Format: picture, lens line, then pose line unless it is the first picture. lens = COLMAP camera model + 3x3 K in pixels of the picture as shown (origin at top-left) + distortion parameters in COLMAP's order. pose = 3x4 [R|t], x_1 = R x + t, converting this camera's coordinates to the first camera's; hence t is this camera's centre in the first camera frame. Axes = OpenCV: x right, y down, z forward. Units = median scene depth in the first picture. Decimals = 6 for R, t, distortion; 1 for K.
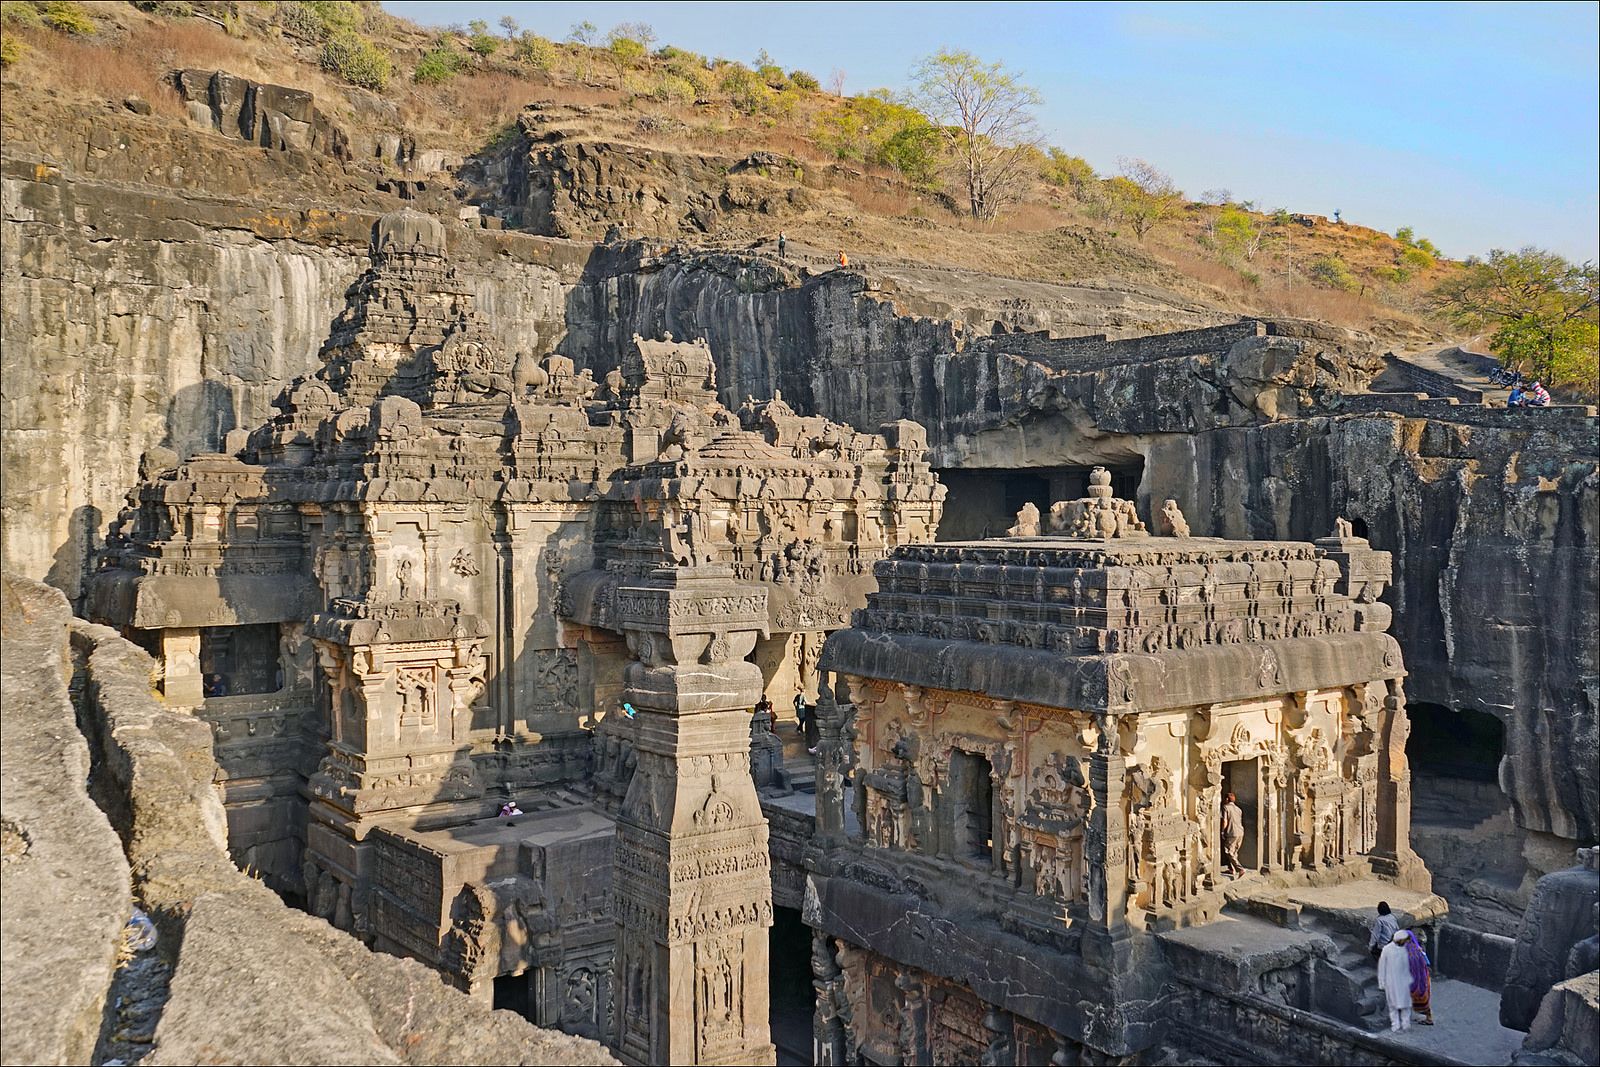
lens RADIAL K [[1438.1, 0, 800.0], [0, 1438.1, 533.5], [0, 0, 1]] dist [-0.008286, -0.110945]
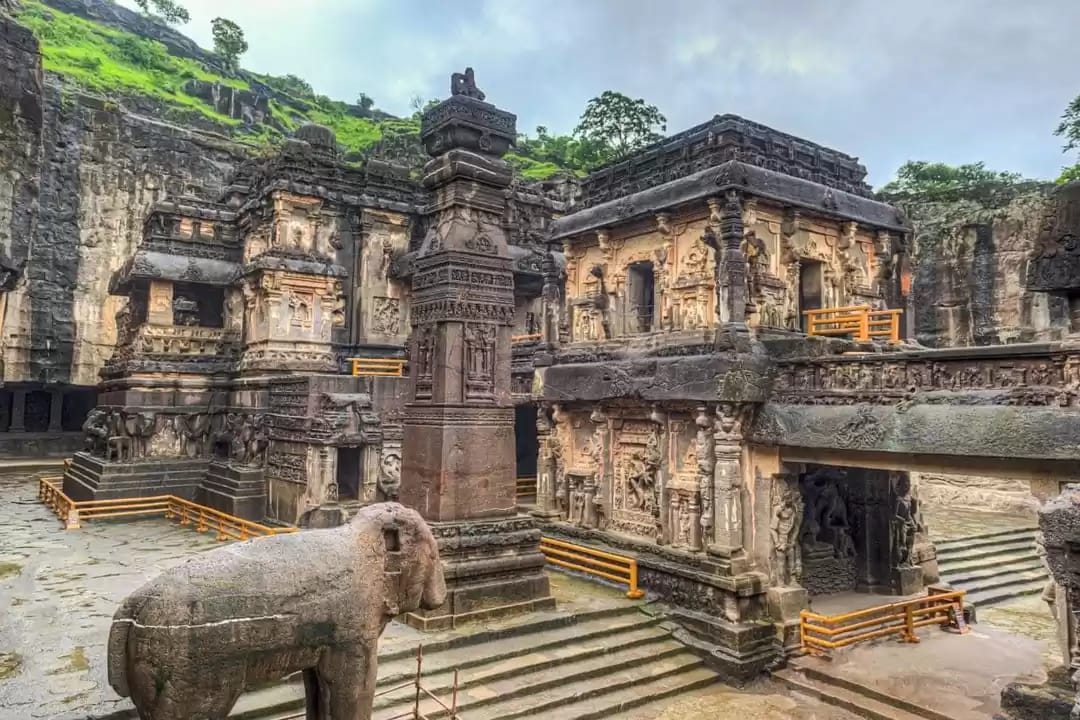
lens RADIAL K [[758.1, 0, 540.0], [0, 758.1, 360.0], [0, 0, 1]] dist [0.001065, -0.000516]
pose [[0.999652, 0.020766, 0.016277, -0.002911], [-0.019372, 0.996480, -0.081558, 0.241084], [-0.017914, 0.081215, 0.996536, 0.125897]]
